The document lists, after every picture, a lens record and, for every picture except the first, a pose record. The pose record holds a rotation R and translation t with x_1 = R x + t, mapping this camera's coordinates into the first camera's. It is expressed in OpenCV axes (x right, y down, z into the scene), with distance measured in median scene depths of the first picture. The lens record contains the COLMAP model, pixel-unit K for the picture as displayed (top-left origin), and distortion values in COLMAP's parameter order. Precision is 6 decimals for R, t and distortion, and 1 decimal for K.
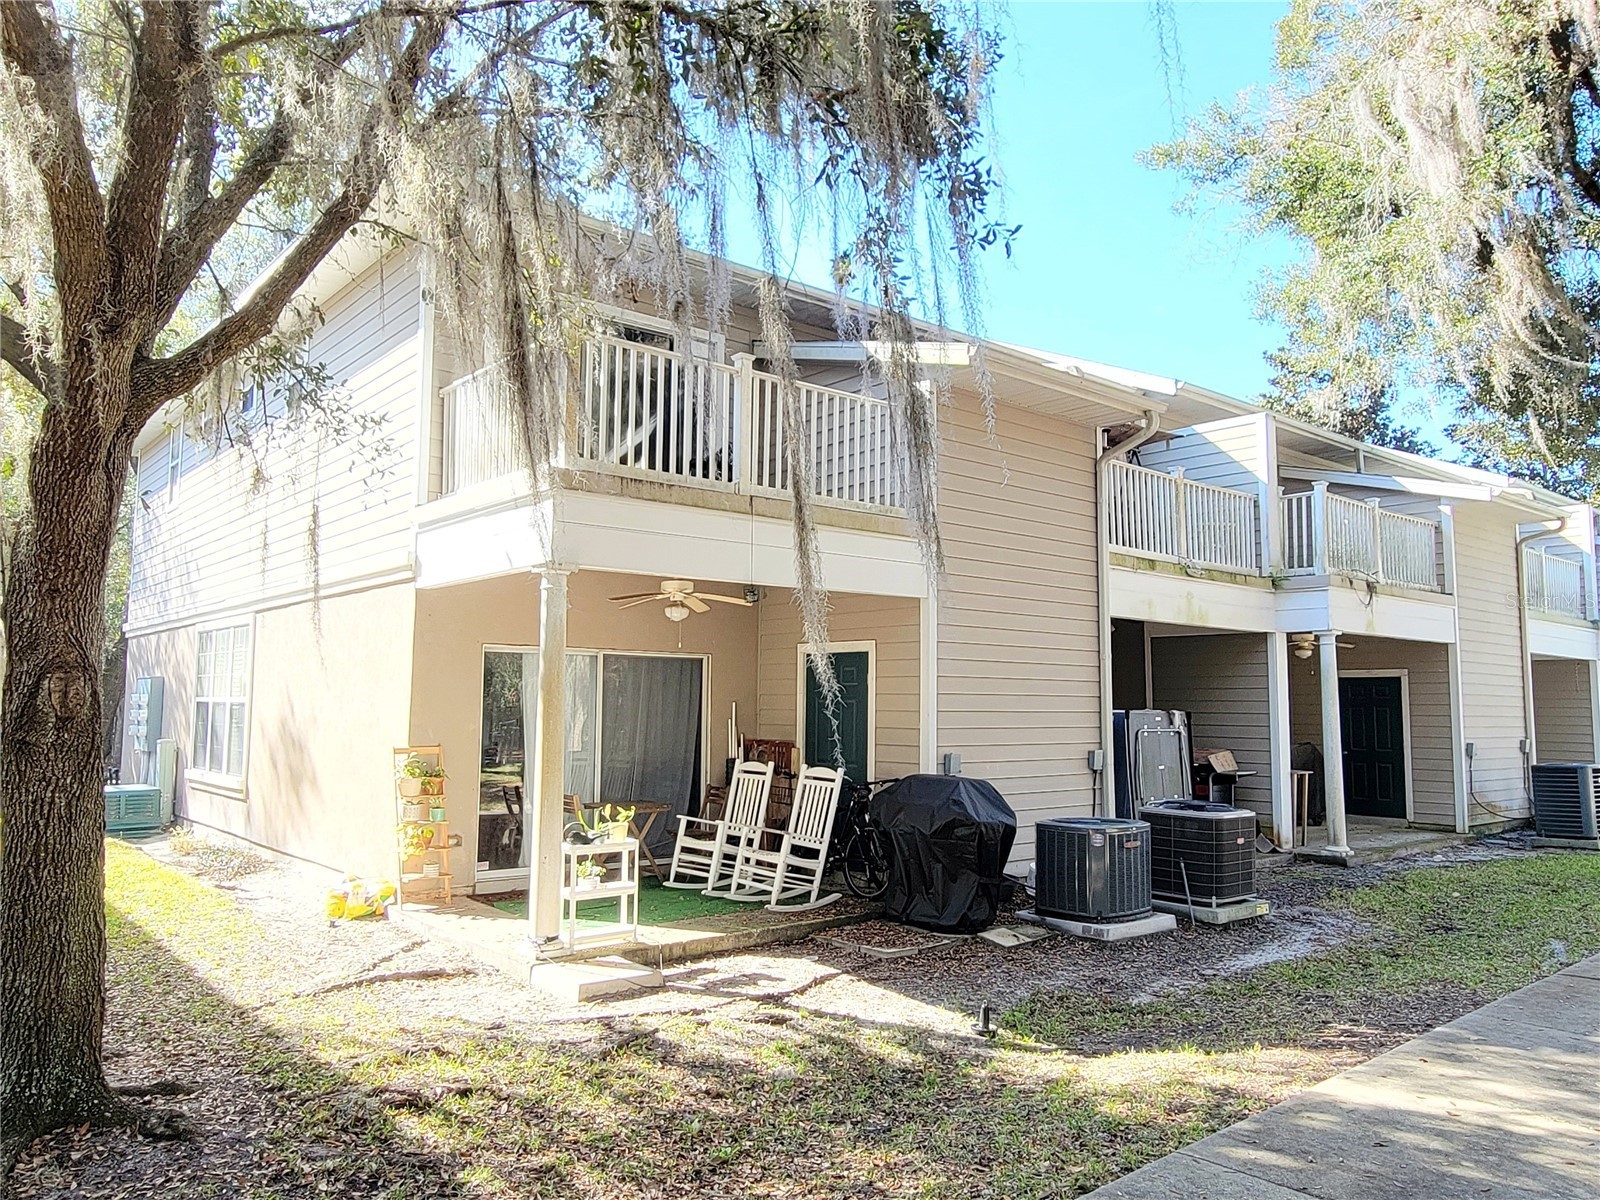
lens RADIAL K [[1143.5, 0, 804.1], [0, 1143.5, 589.5], [0, 0, 1]] dist [0.012036, -0.007574]
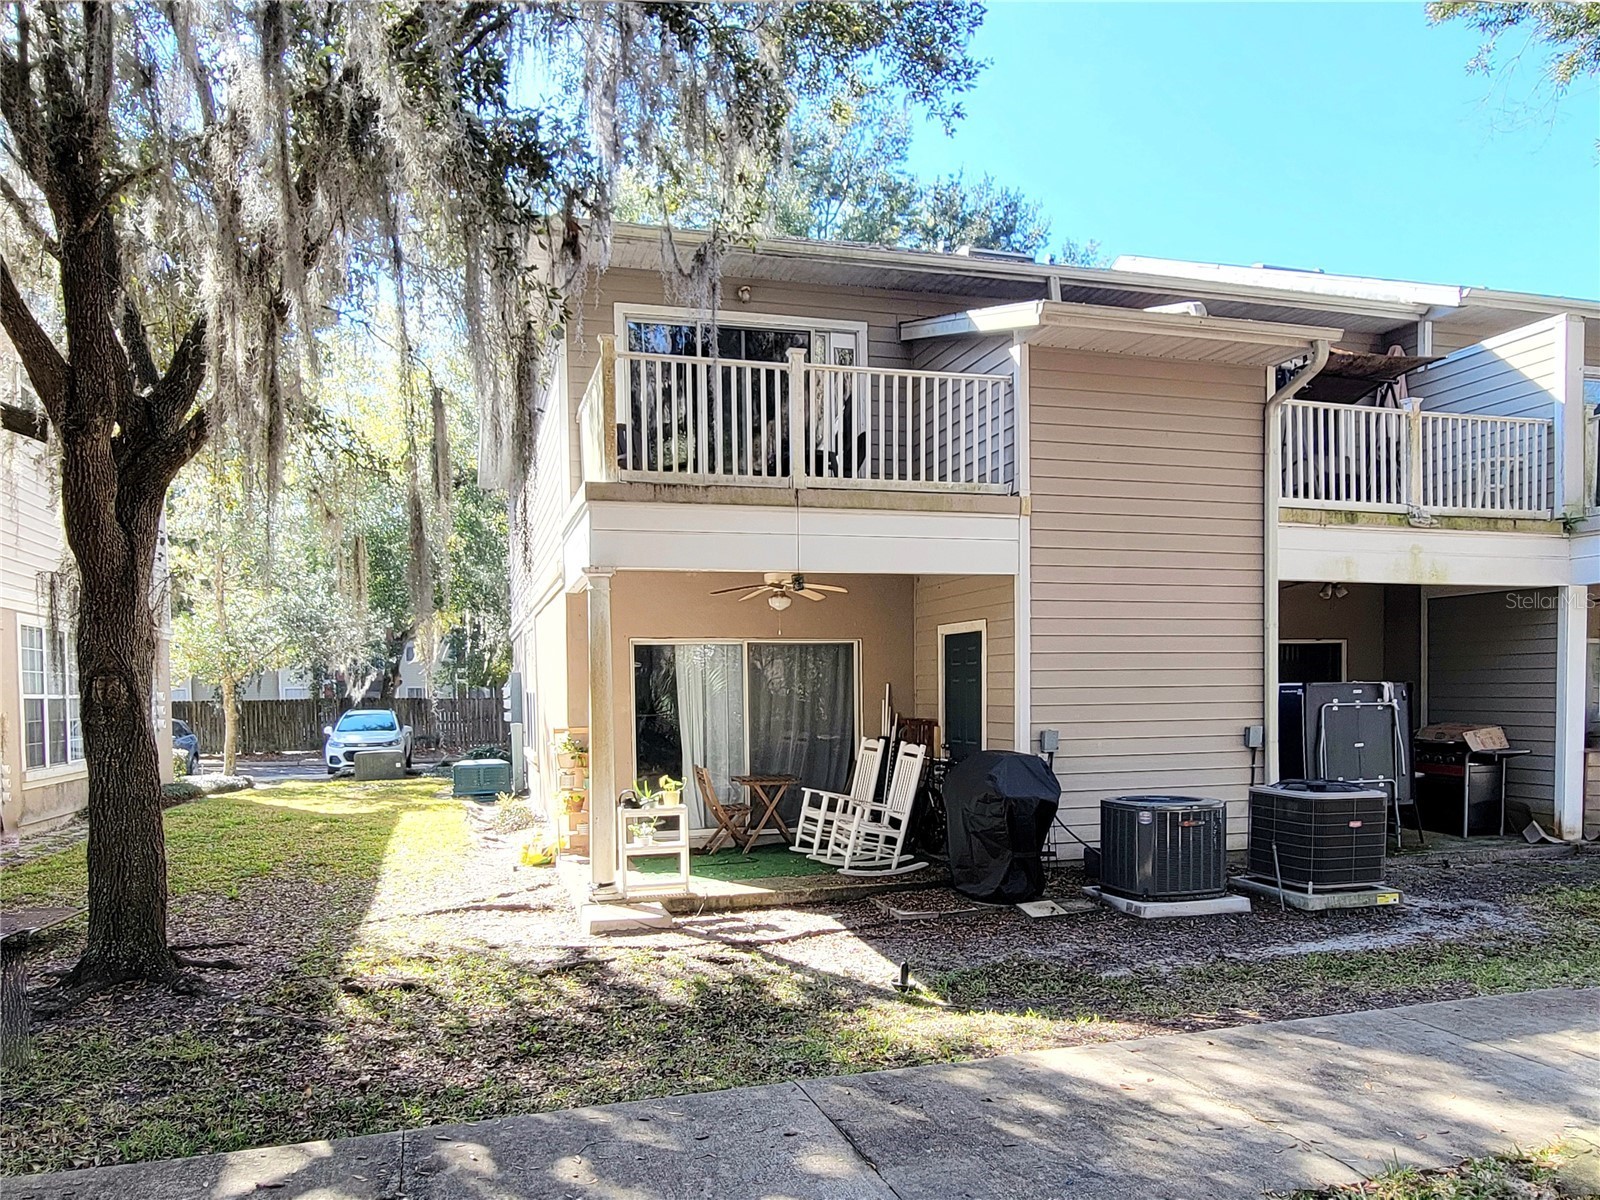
lens RADIAL K [[1143.5, 0, 822.8], [0, 1143.5, 728.6], [0, 0, 1]] dist [0.012036, -0.007574]
pose [[0.918132, -0.006148, -0.396227, 0.362927], [0.059777, 0.990587, 0.123145, 0.007926], [0.391740, -0.136749, 0.909857, 0.020613]]
